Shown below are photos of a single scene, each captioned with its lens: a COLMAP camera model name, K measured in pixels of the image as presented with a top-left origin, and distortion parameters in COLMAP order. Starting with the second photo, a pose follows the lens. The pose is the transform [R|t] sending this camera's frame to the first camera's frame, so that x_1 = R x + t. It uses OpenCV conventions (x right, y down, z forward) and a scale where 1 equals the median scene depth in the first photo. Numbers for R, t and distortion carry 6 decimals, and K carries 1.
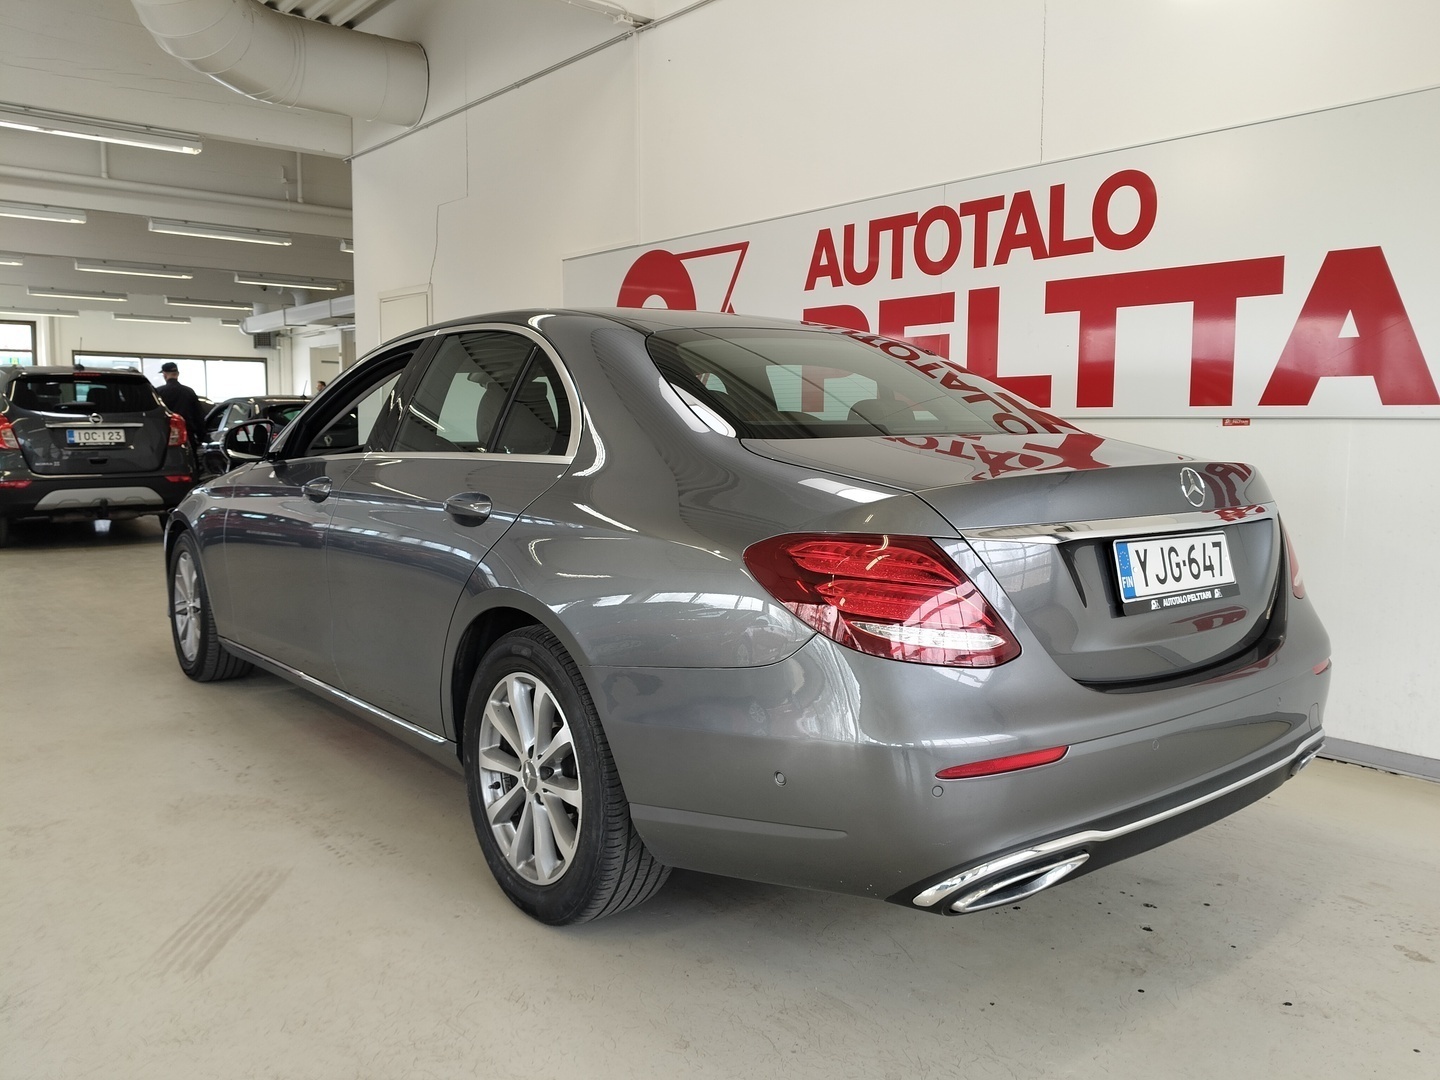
lens RADIAL K [[1092.0, 0, 727.5], [0, 1092.0, 547.3], [0, 0, 1]] dist [0.006595, -0.065450]
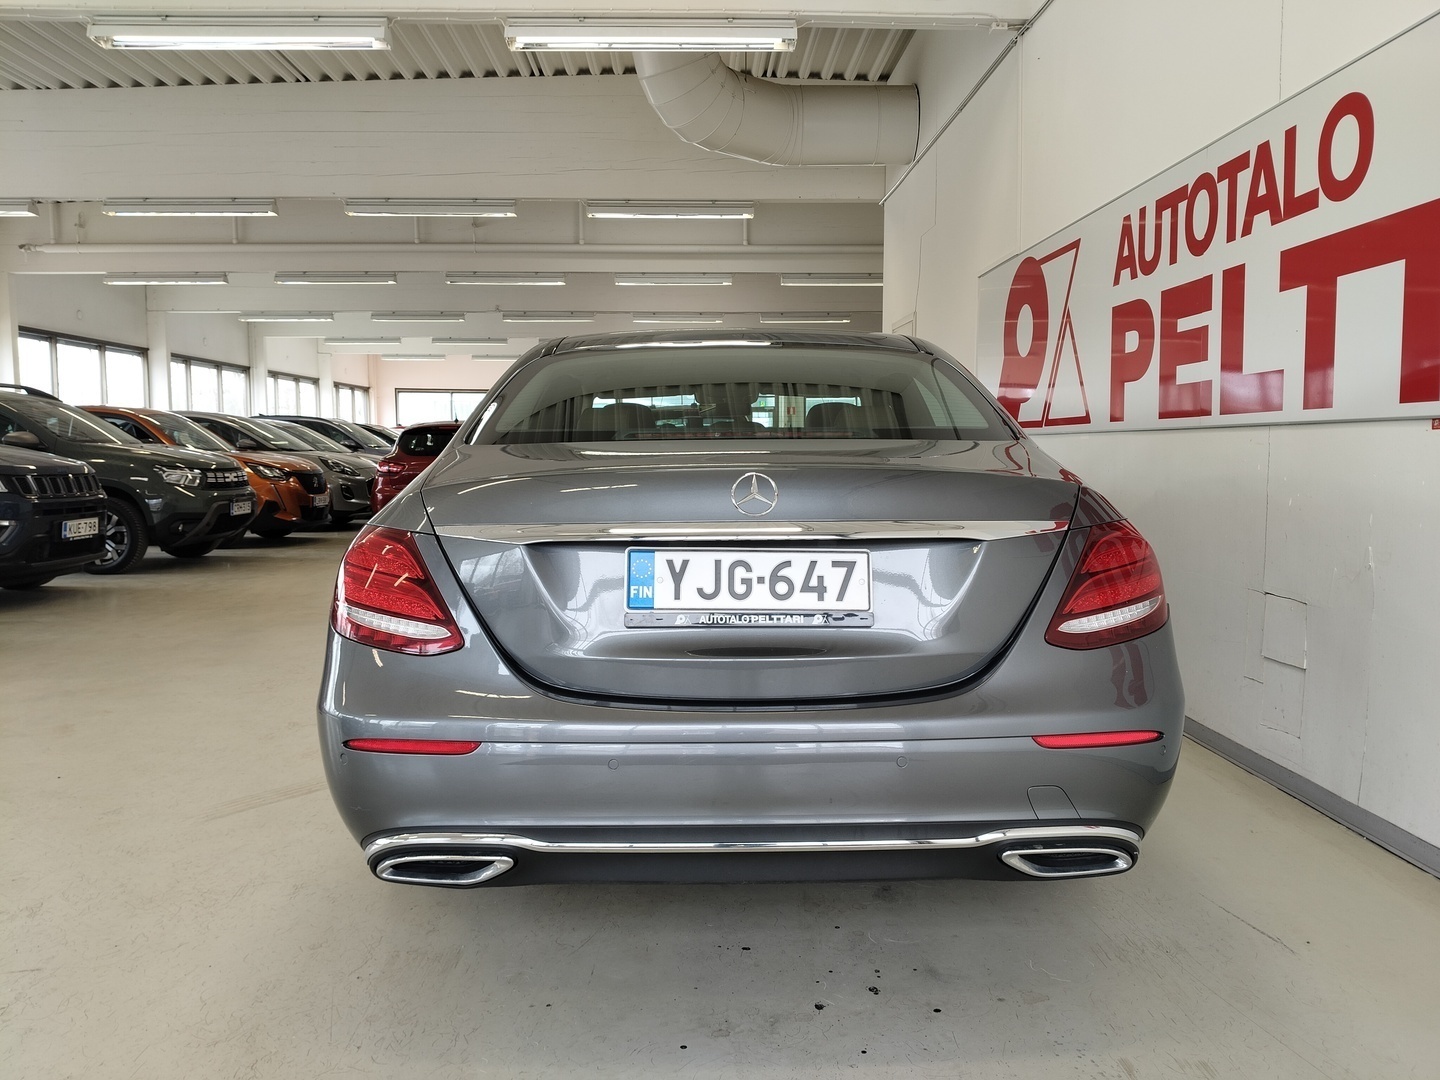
lens RADIAL K [[1092.0, 0, 727.5], [0, 1092.0, 547.3], [0, 0, 1]] dist [0.006595, -0.065450]
pose [[0.787087, 0.047408, -0.615017, 0.410090], [-0.060688, 0.998156, -0.000726, -0.004251], [0.613849, 0.037896, 0.788513, 0.124940]]
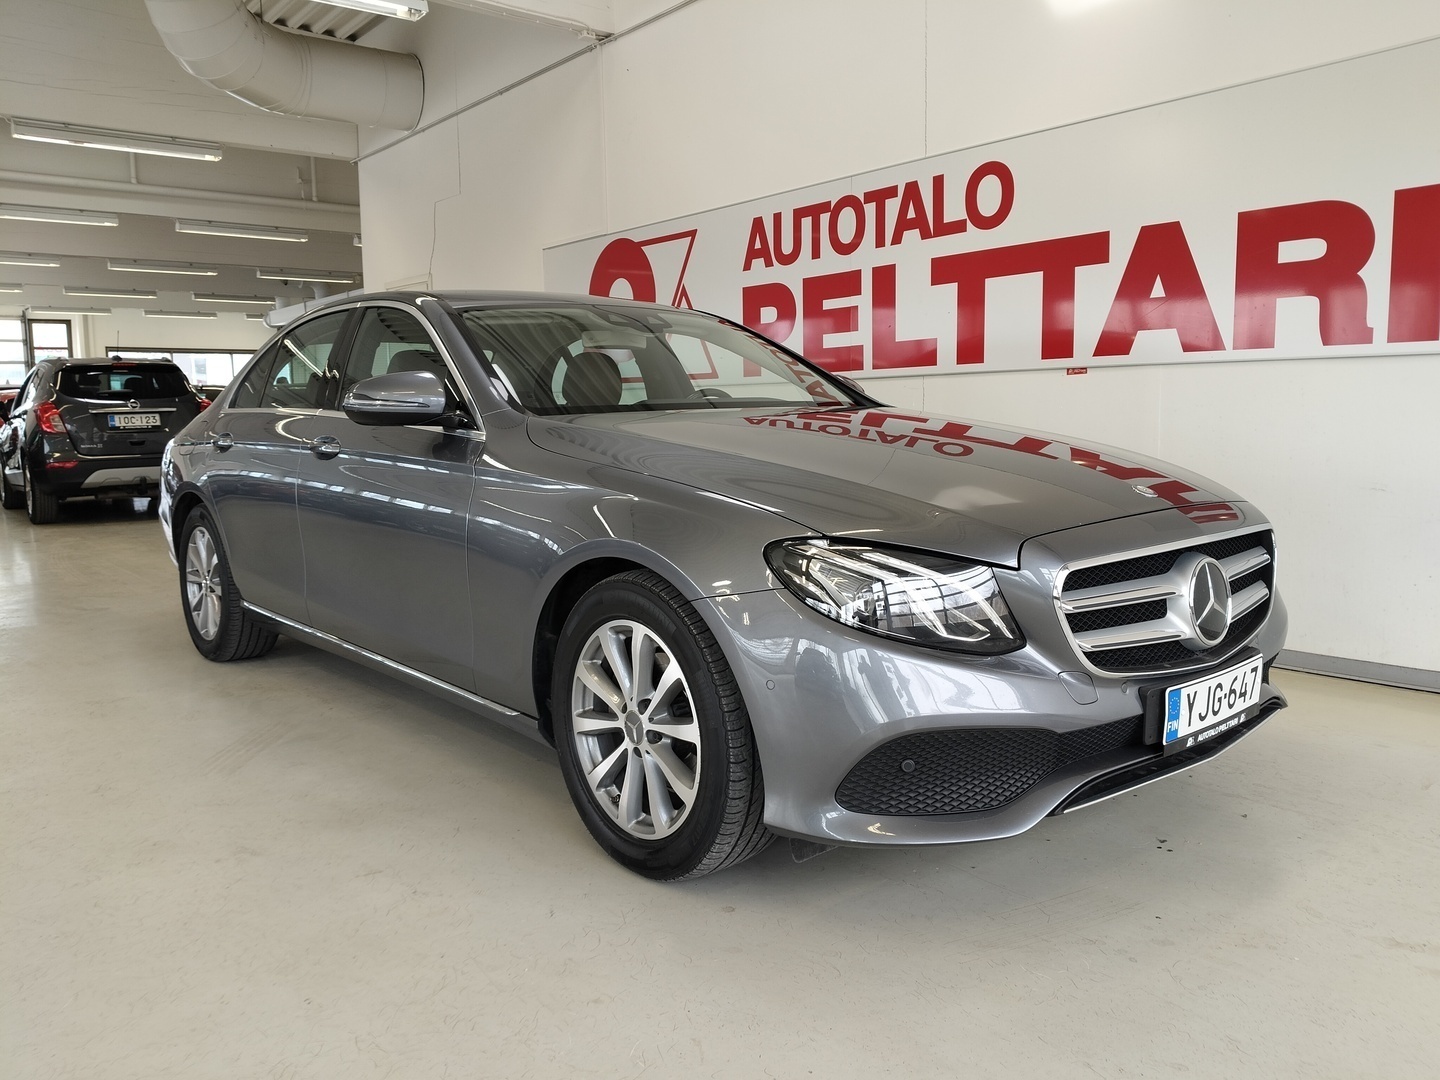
lens RADIAL K [[1086.6, 0, 722.6], [0, 1086.6, 555.4], [0, 0, 1]] dist [0.016909, -0.085581]
pose [[0.999479, -0.017395, -0.027191, 0.081063], [0.017969, 0.999618, 0.020984, 0.042657], [0.026816, -0.021461, 0.999410, -0.163014]]
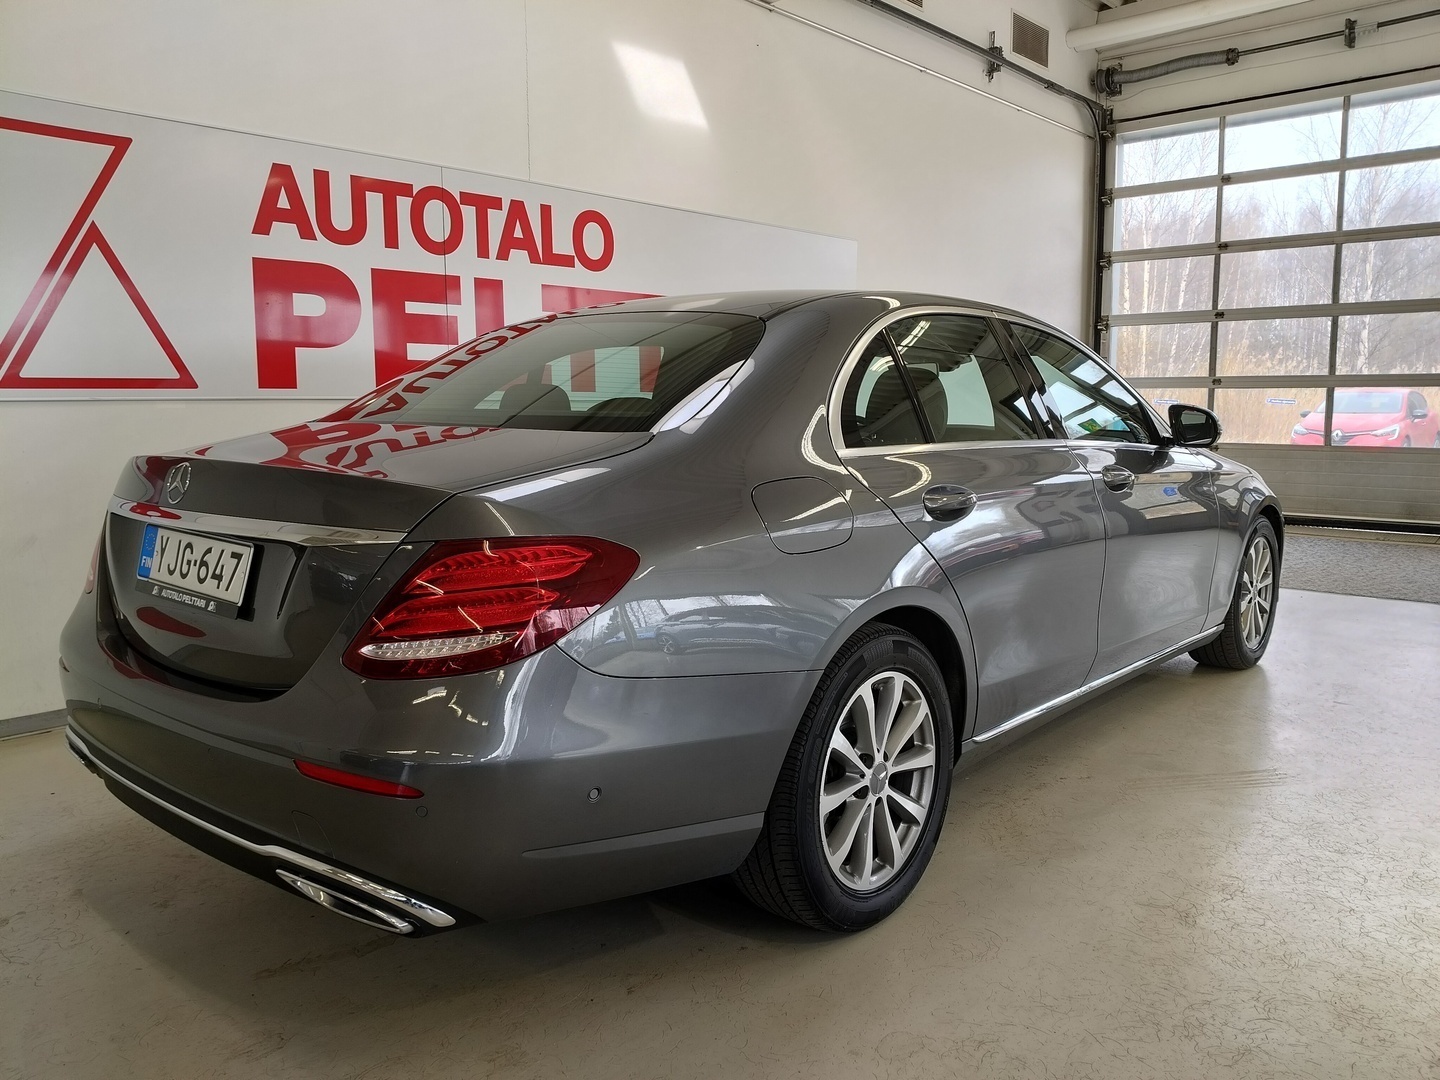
lens RADIAL K [[1086.6, 0, 722.6], [0, 1086.6, 555.4], [0, 0, 1]] dist [0.016909, -0.085581]
pose [[-0.112244, -0.139150, 0.983890, -0.821732], [0.113623, 0.981855, 0.151824, -0.095786], [-0.987163, 0.128834, -0.094396, 0.832769]]
